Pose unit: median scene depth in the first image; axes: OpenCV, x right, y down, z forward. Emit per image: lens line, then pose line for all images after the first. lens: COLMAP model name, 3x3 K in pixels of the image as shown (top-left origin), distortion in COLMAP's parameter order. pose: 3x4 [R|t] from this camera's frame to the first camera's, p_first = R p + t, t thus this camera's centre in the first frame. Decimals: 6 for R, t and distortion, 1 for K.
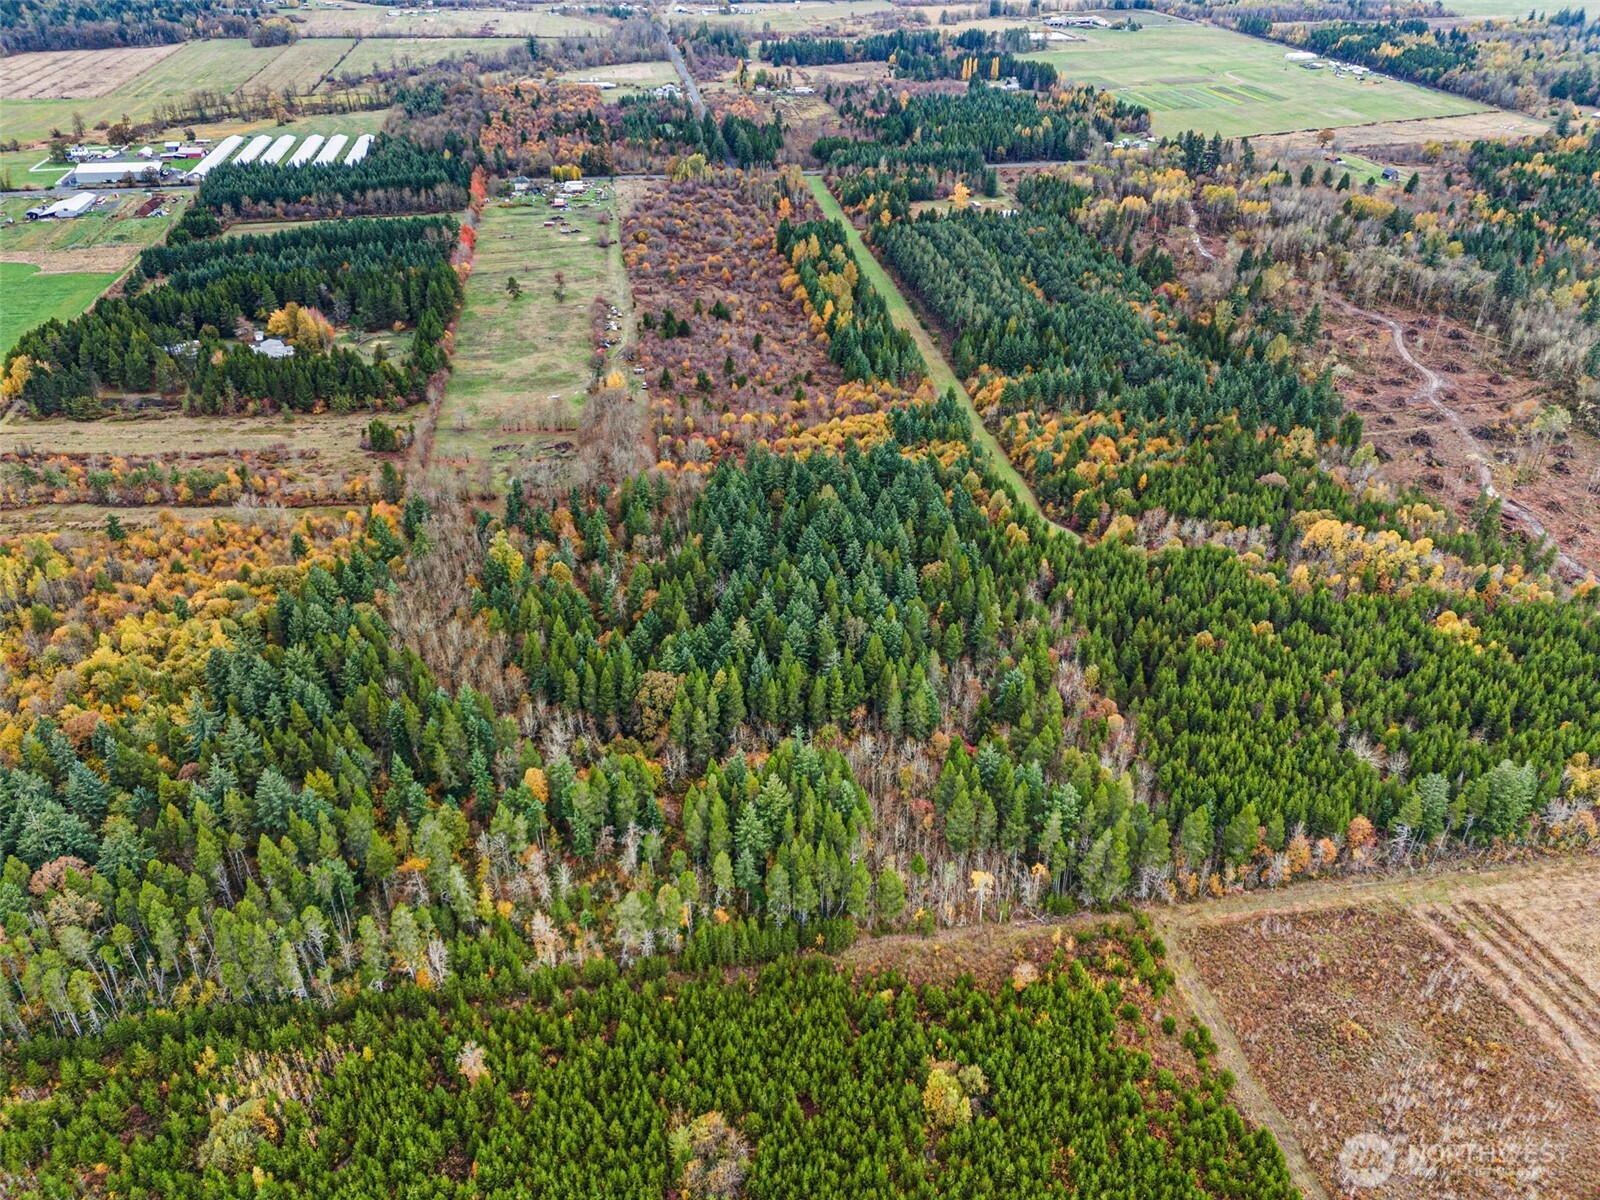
lens RADIAL K [[1160.2, 0, 803.6], [0, 1160.2, 595.0], [0, 0, 1]] dist [0.086028, -0.085308]
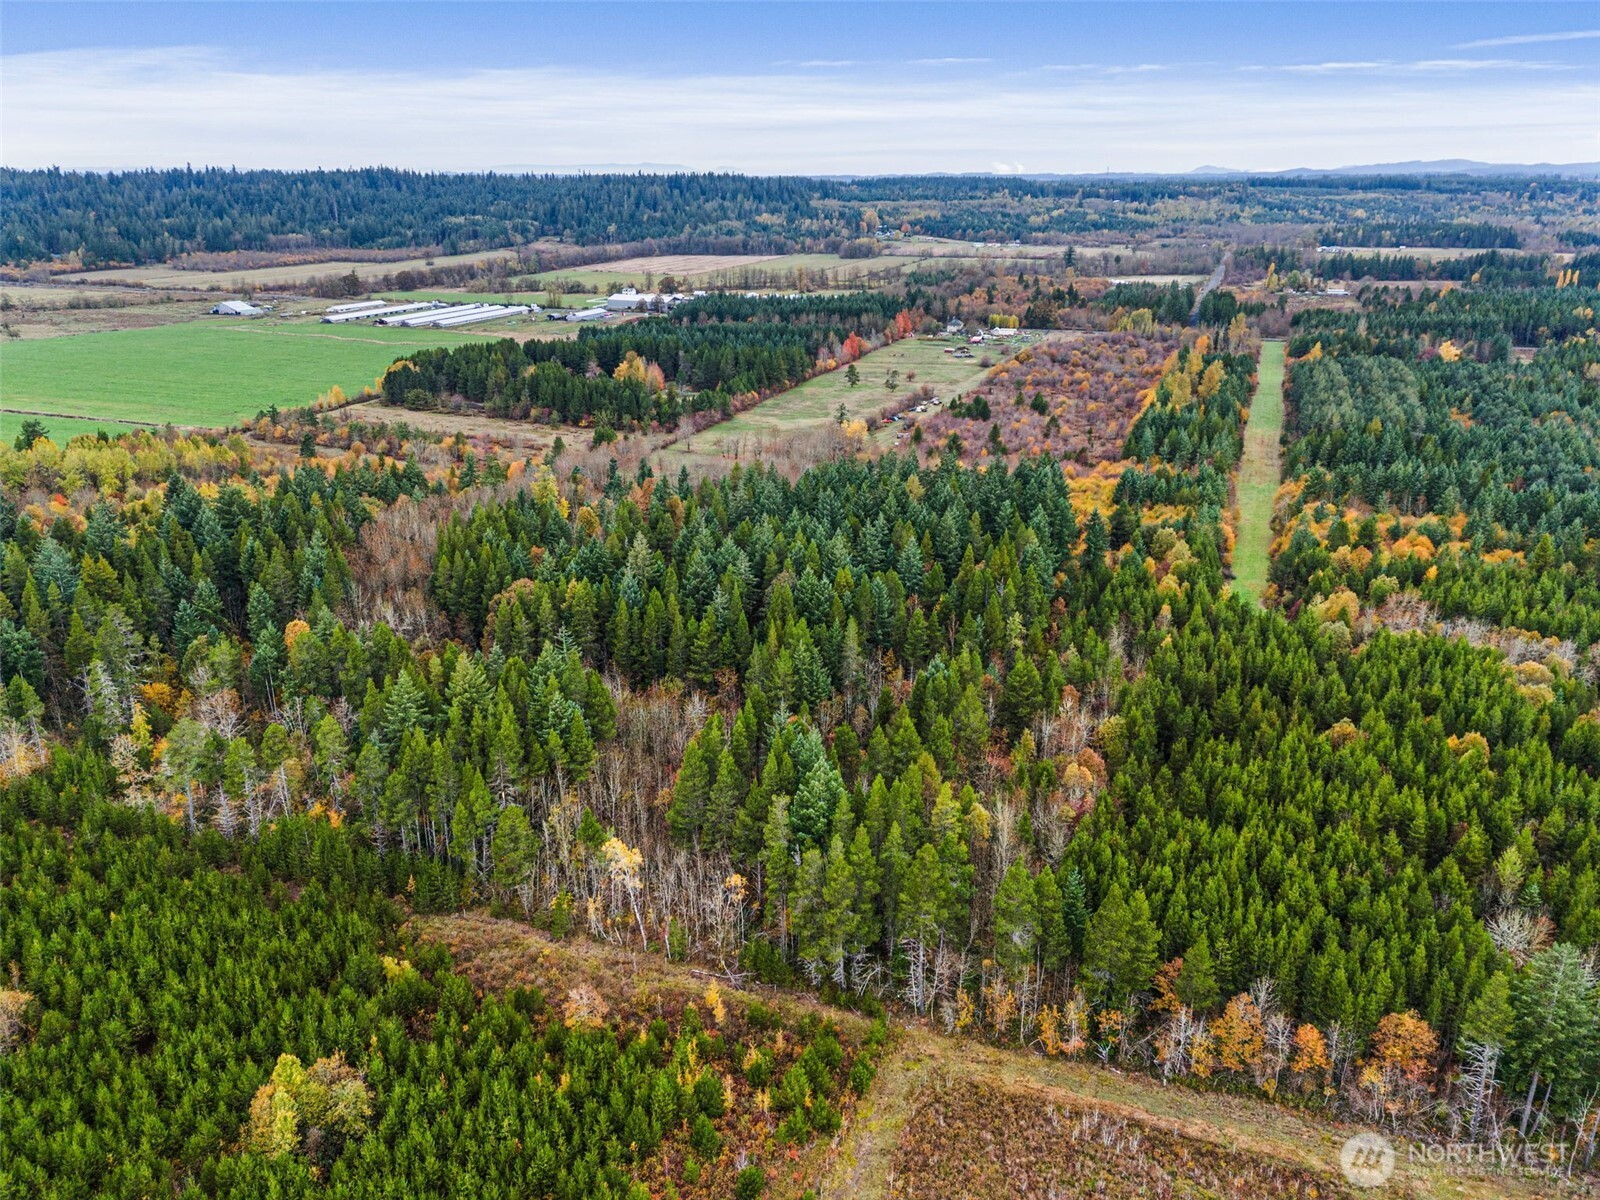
lens RADIAL K [[1159.6, 0, 803.8], [0, 1159.6, 602.5], [0, 0, 1]] dist [0.081119, -0.079430]
pose [[0.865344, 0.165205, -0.473167, 0.278044], [-0.264523, 0.952449, -0.151222, 0.101044], [0.425685, 0.256023, 0.867897, 0.259100]]
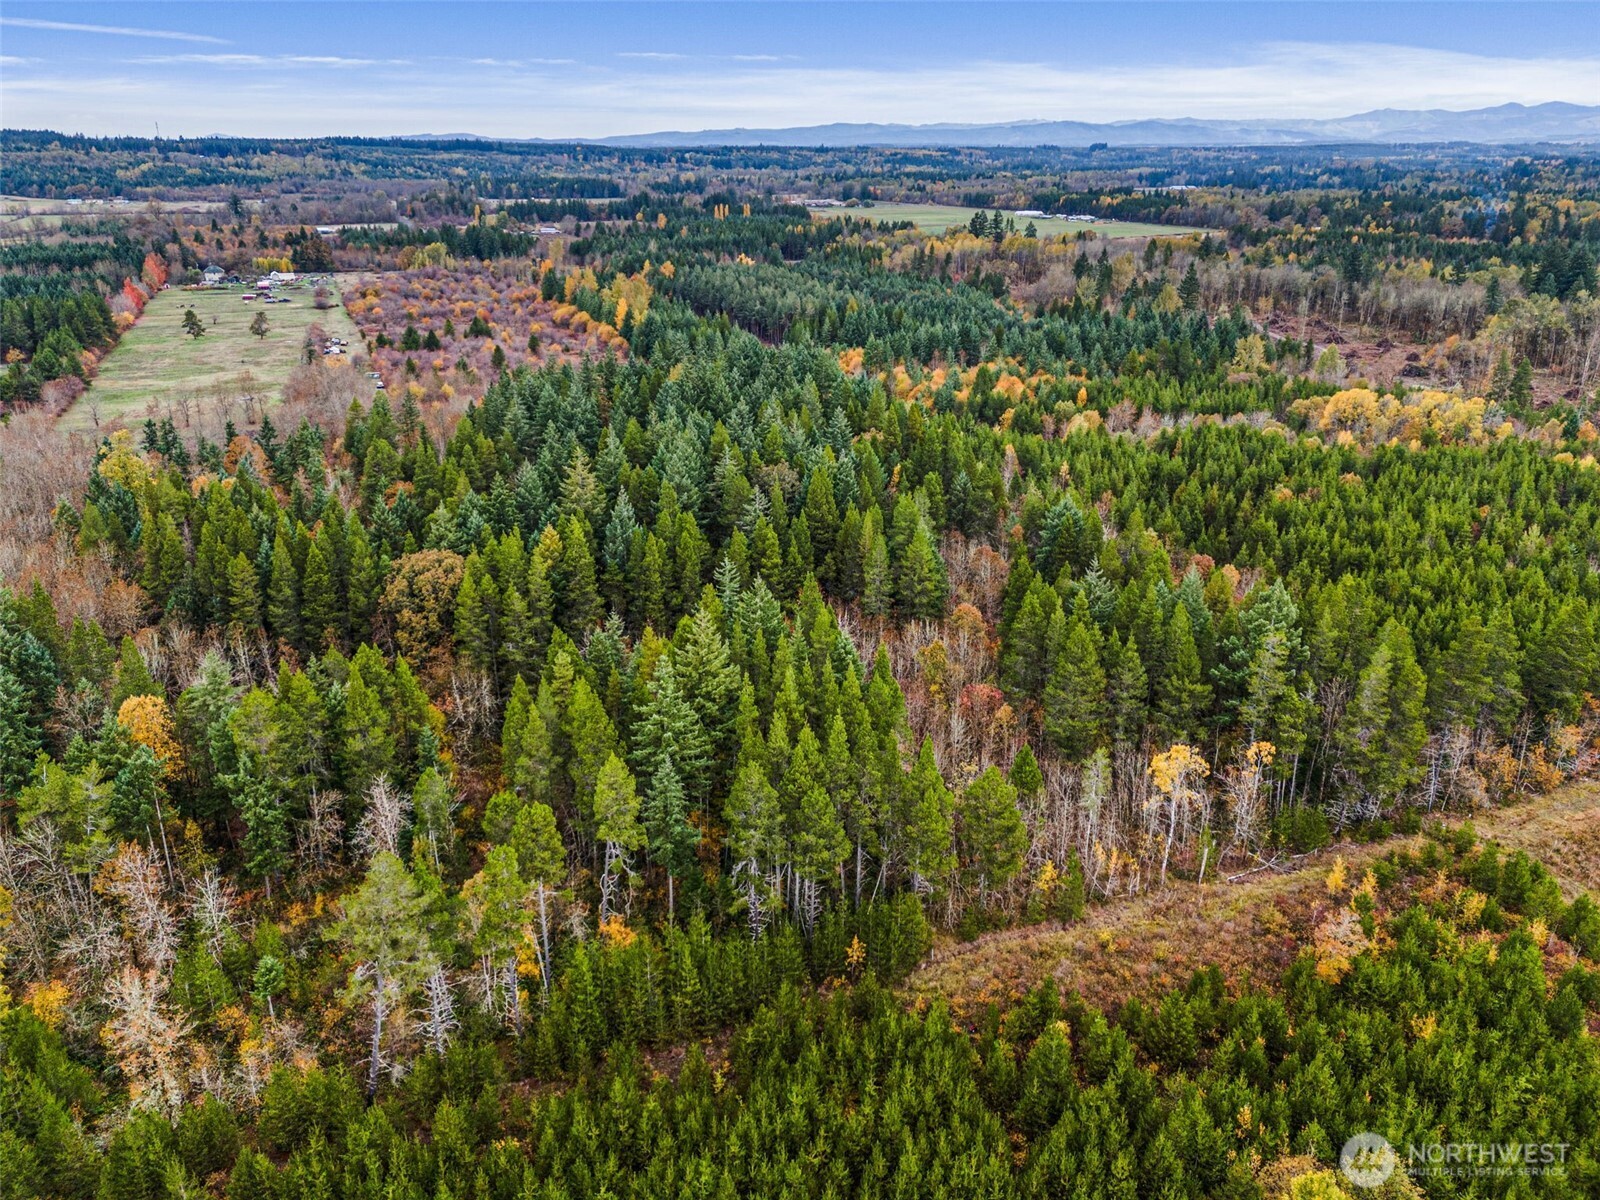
lens RADIAL K [[1159.6, 0, 803.8], [0, 1159.6, 602.5], [0, 0, 1]] dist [0.081119, -0.079430]
pose [[0.975238, -0.082997, 0.204995, -0.045561], [0.121661, 0.975392, -0.183874, 0.136211], [-0.184689, 0.204261, 0.961336, 0.311990]]
